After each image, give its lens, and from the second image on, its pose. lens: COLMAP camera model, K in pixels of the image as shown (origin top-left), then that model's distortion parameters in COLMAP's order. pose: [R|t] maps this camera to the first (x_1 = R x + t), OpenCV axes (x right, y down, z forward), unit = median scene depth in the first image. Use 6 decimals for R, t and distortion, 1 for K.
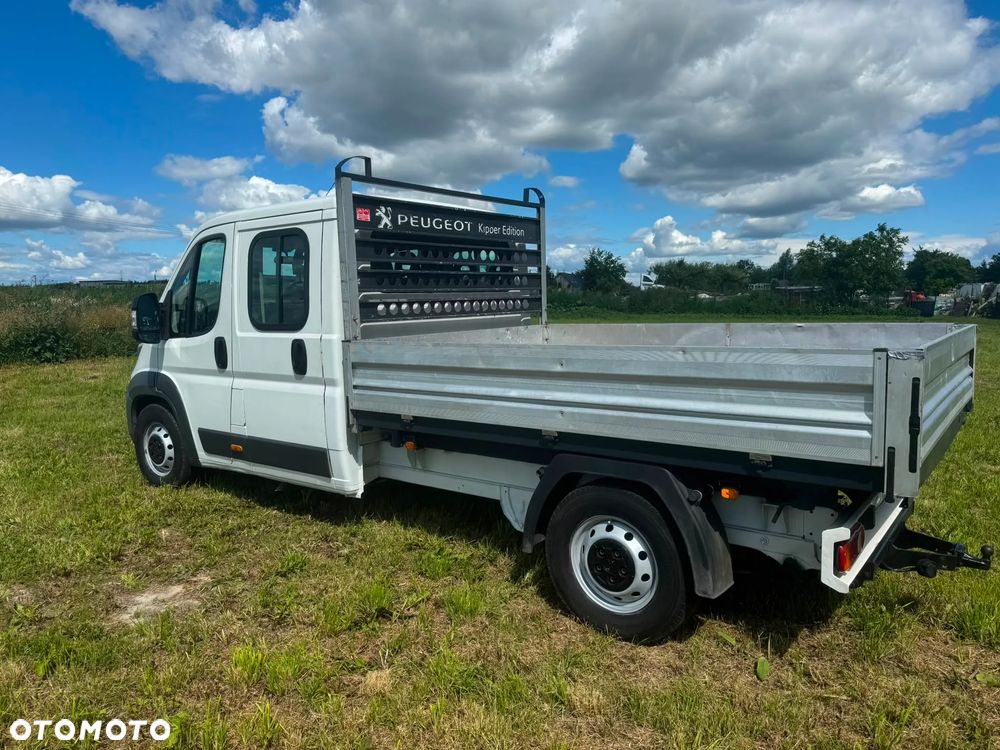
lens RADIAL K [[713.2, 0, 503.7], [0, 713.2, 380.1], [0, 0, 1]] dist [0.073309, -0.107027]
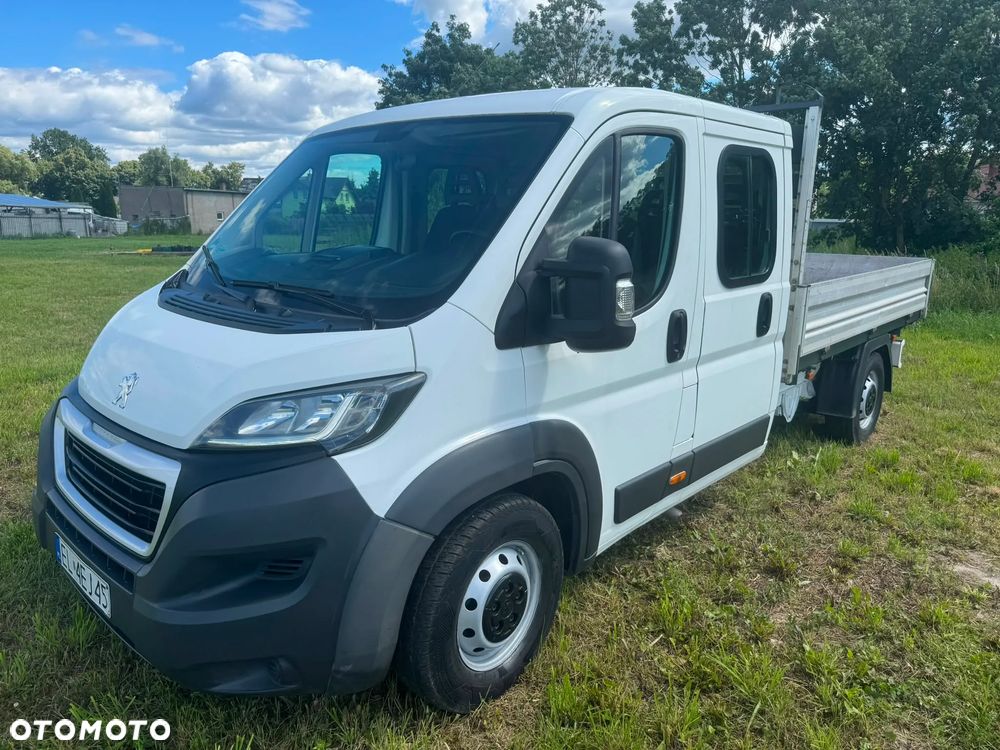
lens RADIAL K [[716.6, 0, 500.0], [0, 716.6, 375.0], [0, 0, 1]] dist [0.102920, -0.107180]
pose [[0.082376, -0.196974, 0.976942, -1.040125], [0.107817, 0.976282, 0.187749, -0.140264], [-0.990752, 0.089865, 0.101659, 1.127314]]
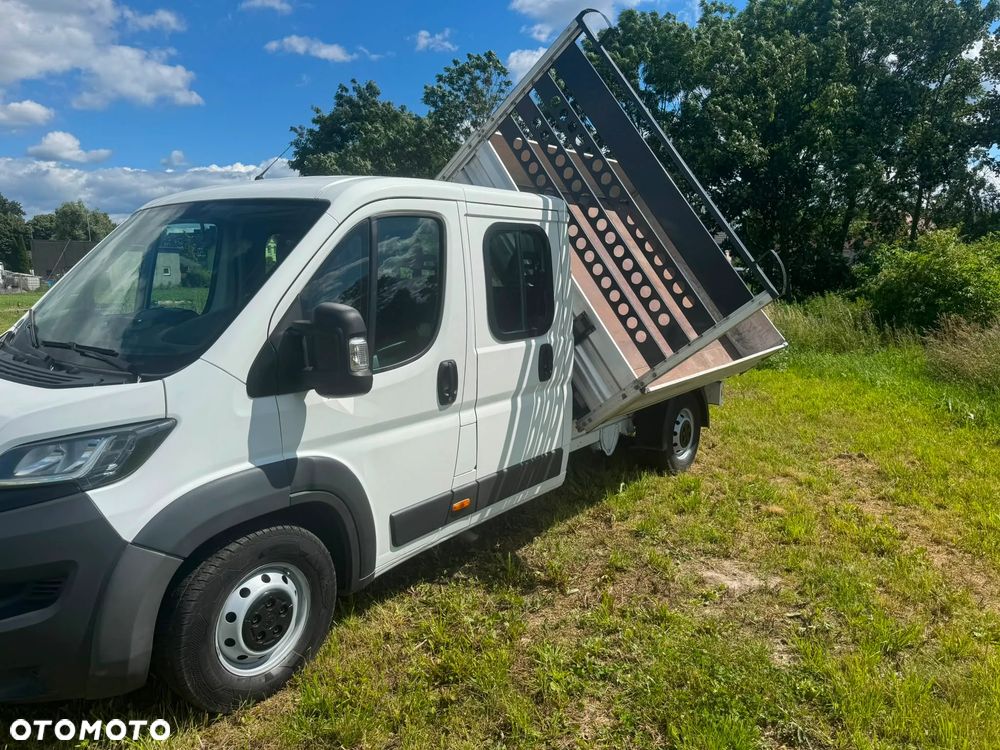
lens RADIAL K [[713.2, 0, 503.7], [0, 713.2, 380.1], [0, 0, 1]] dist [0.073309, -0.107027]
pose [[-0.007916, -0.142376, 0.989781, -1.130290], [0.115160, 0.983096, 0.142336, -0.138617], [-0.993315, 0.115110, 0.008614, 0.971453]]
